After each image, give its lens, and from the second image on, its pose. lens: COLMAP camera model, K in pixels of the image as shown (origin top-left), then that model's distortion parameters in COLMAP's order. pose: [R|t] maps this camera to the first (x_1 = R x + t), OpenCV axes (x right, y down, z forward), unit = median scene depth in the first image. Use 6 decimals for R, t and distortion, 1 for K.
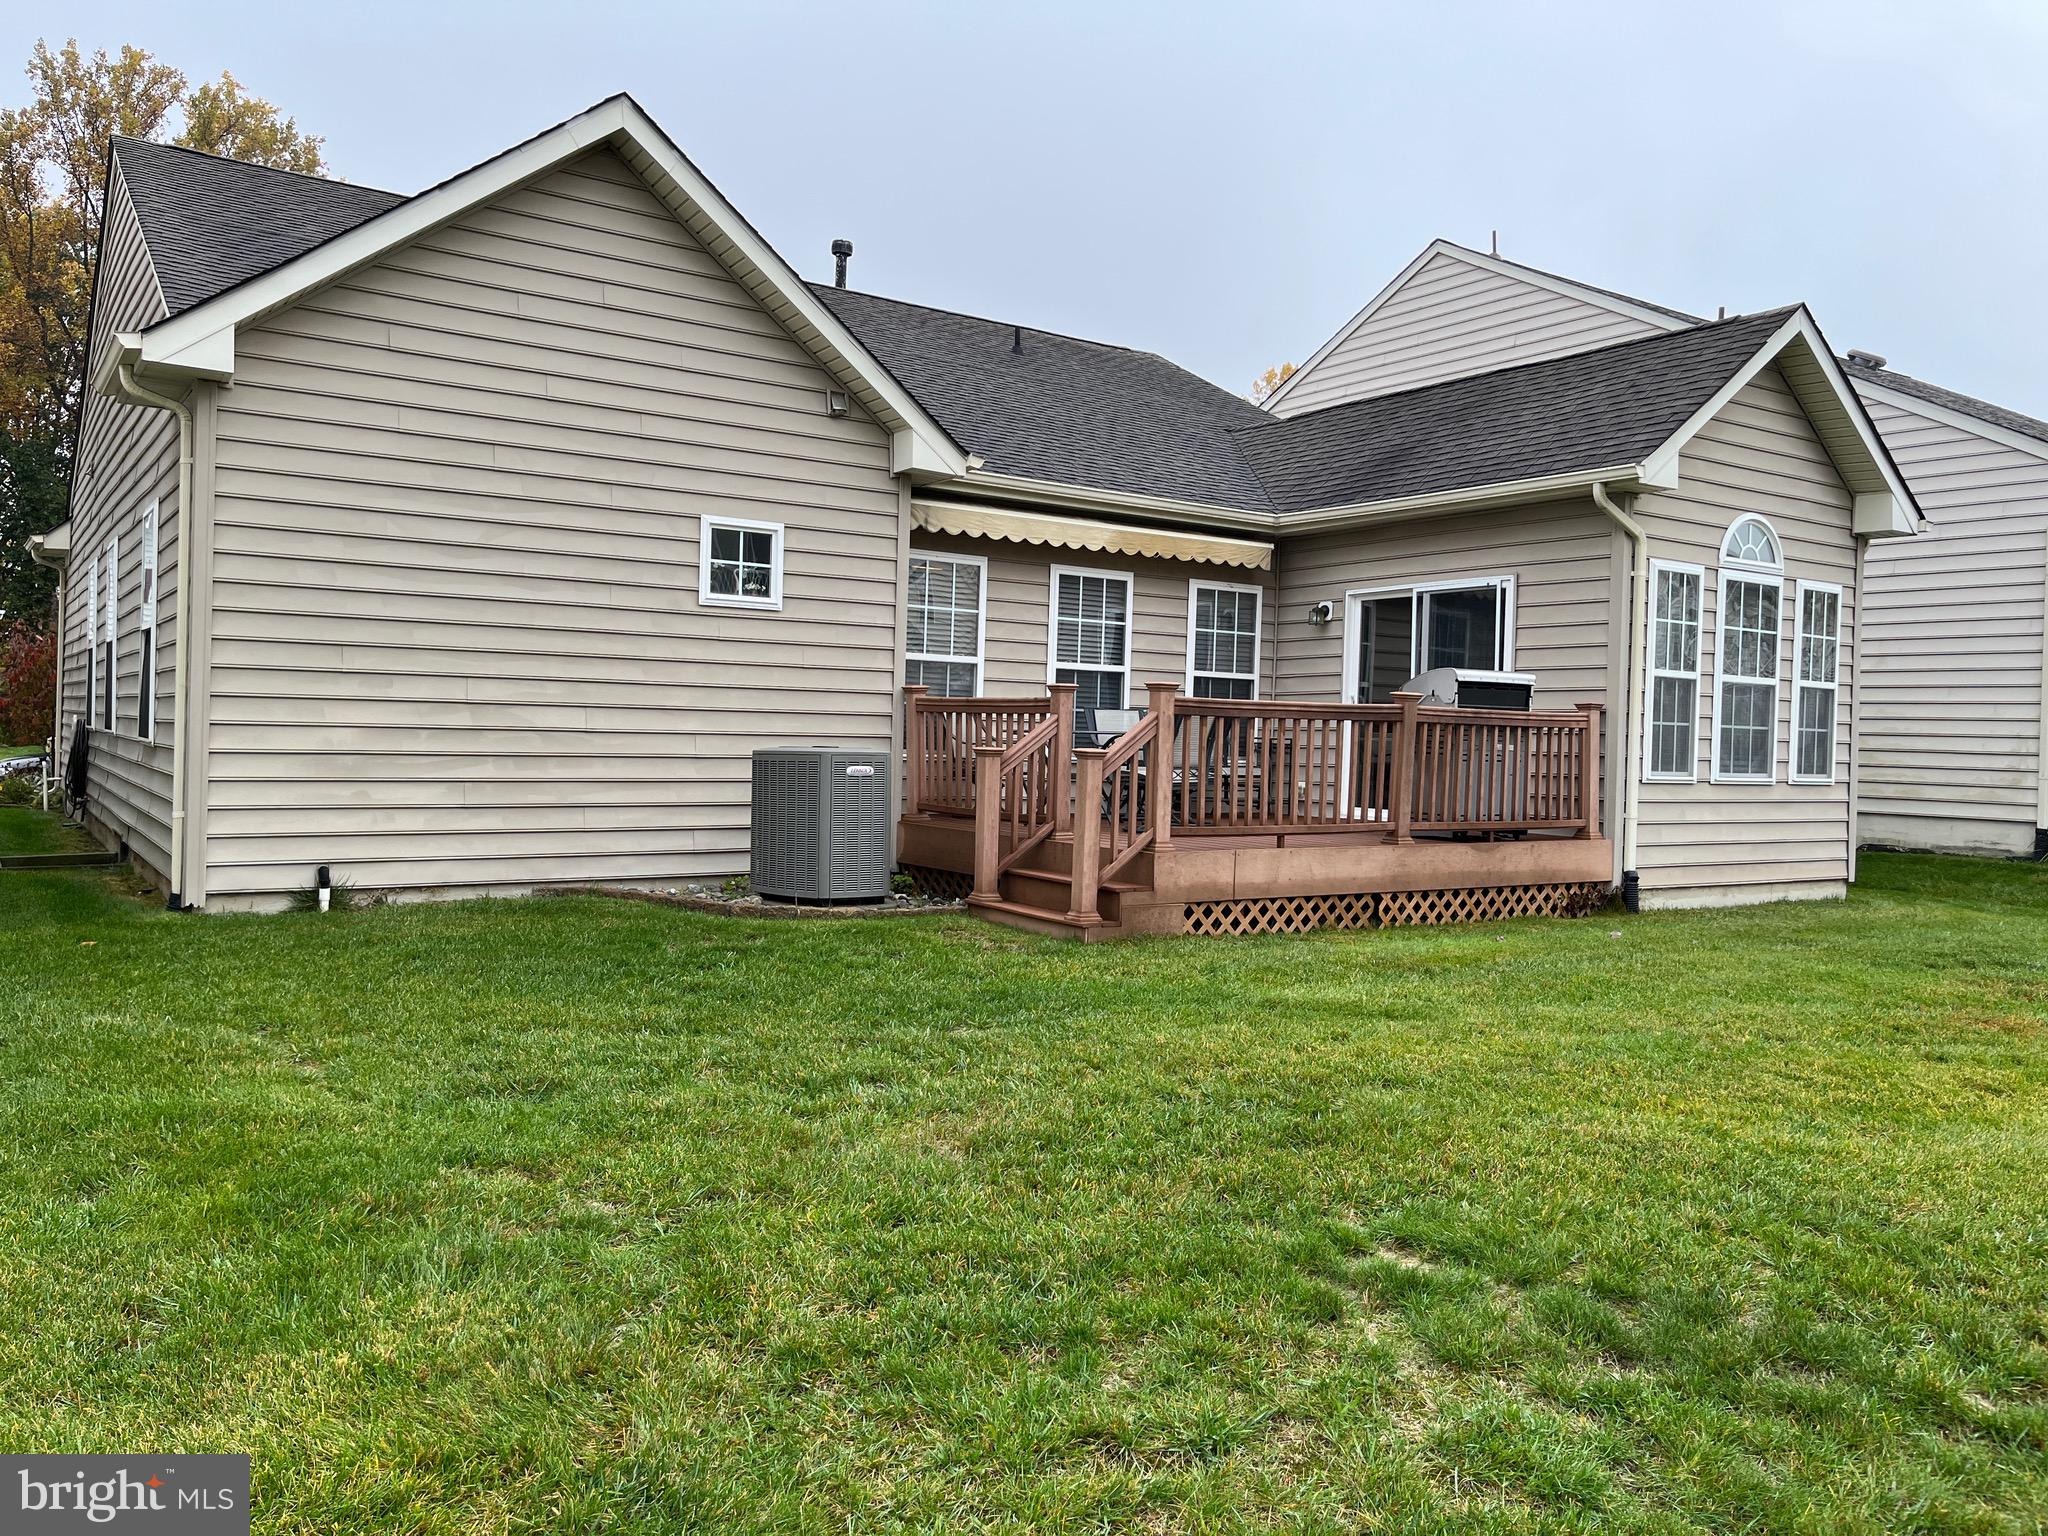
lens RADIAL K [[1553.7, 0, 1017.6], [0, 1553.7, 749.9], [0, 0, 1]] dist [0.064269, -0.093074]
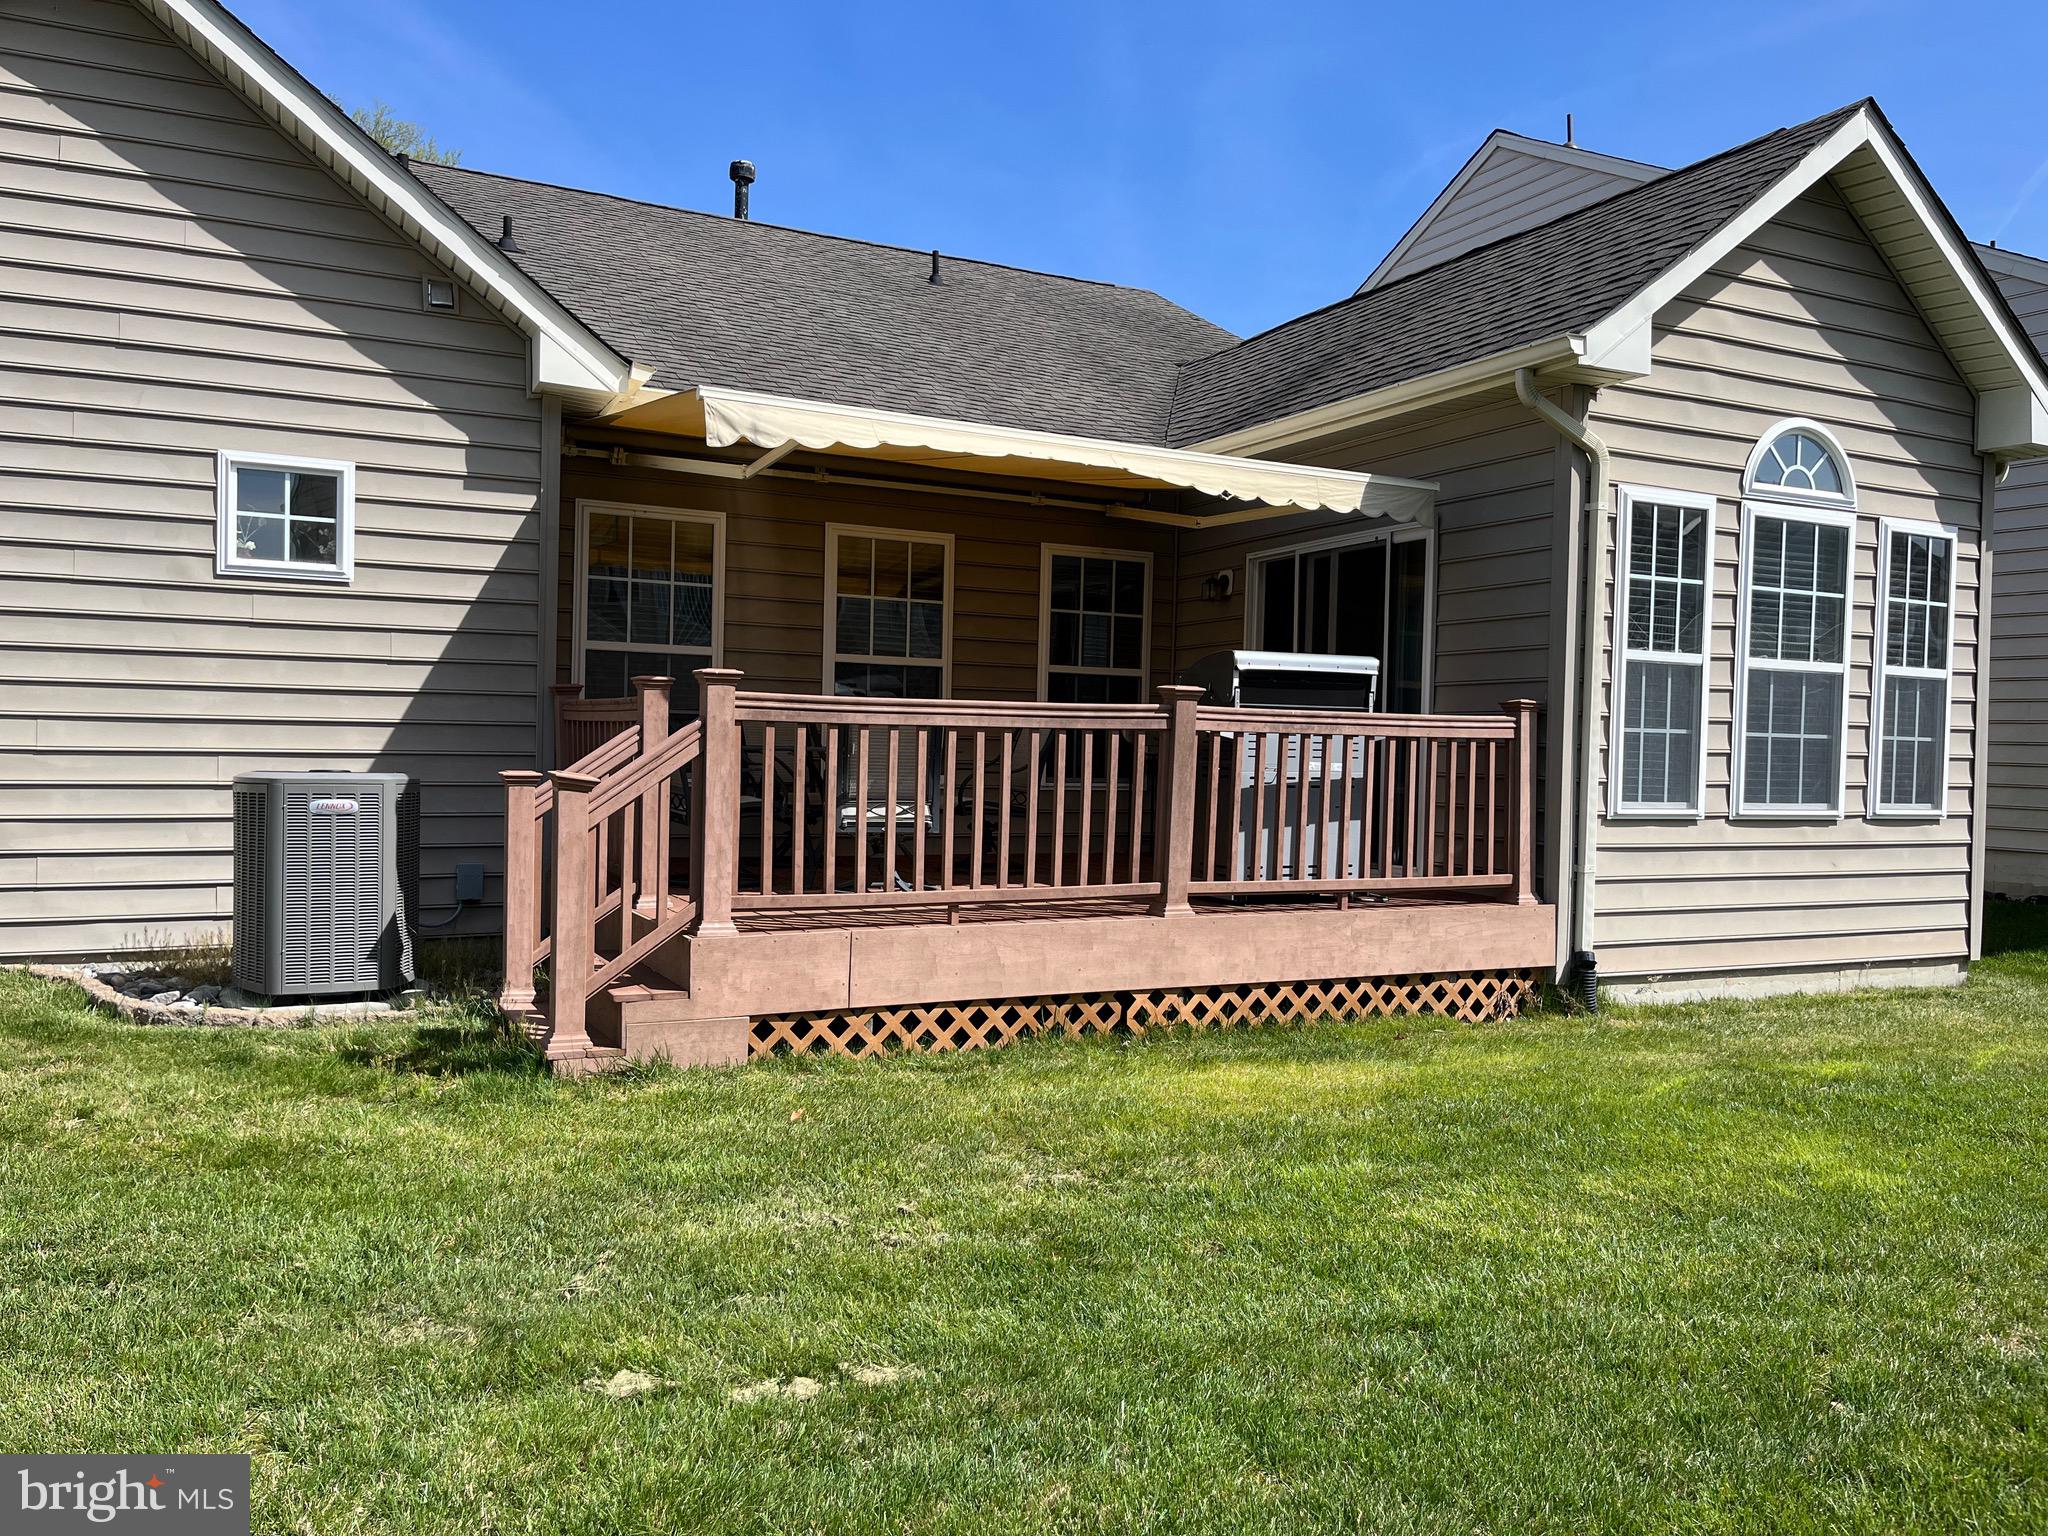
lens RADIAL K [[1524.7, 0, 1024.0], [0, 1524.7, 768.0], [0, 0, 1]] dist [0.072216, -0.090885]
pose [[0.990404, -0.001713, -0.138190, 0.234450], [0.002475, 0.999983, 0.005342, -0.005034], [0.138178, -0.005632, 0.990391, 0.300764]]
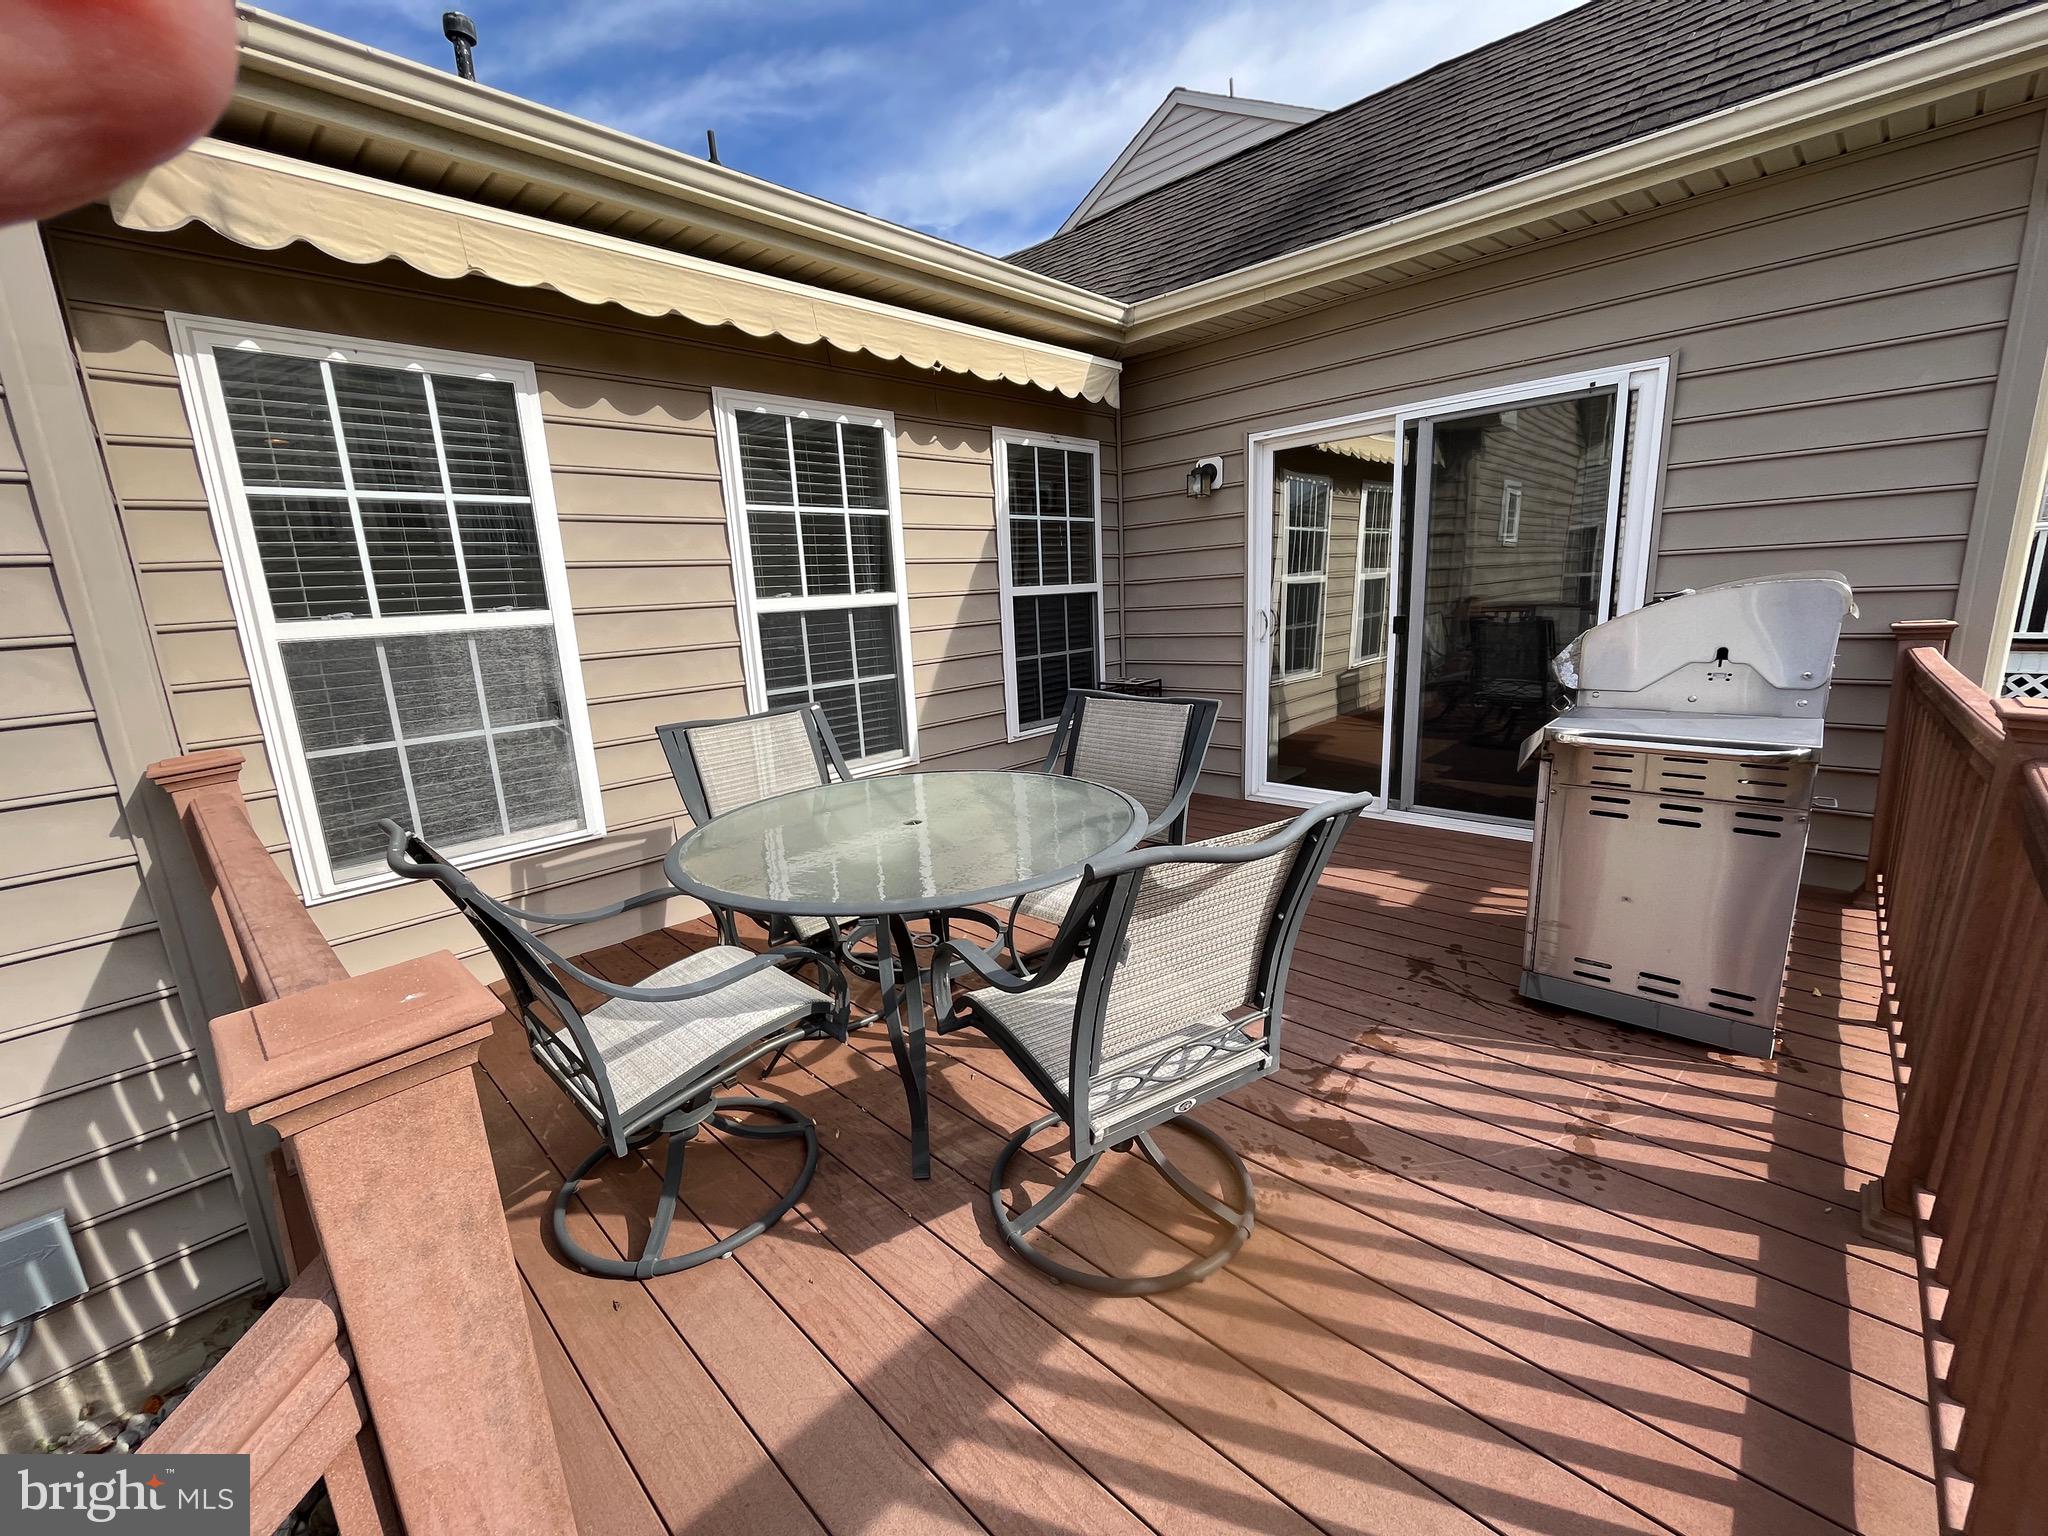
lens RADIAL K [[829.1, 0, 1021.1], [0, 829.1, 766.0], [0, 0, 1]] dist [-0.003248, -0.000234]
pose [[0.975520, -0.119042, 0.184907, 0.056211], [0.079879, 0.975200, 0.206409, -0.056915], [-0.204892, -0.186586, 0.960835, 0.778500]]
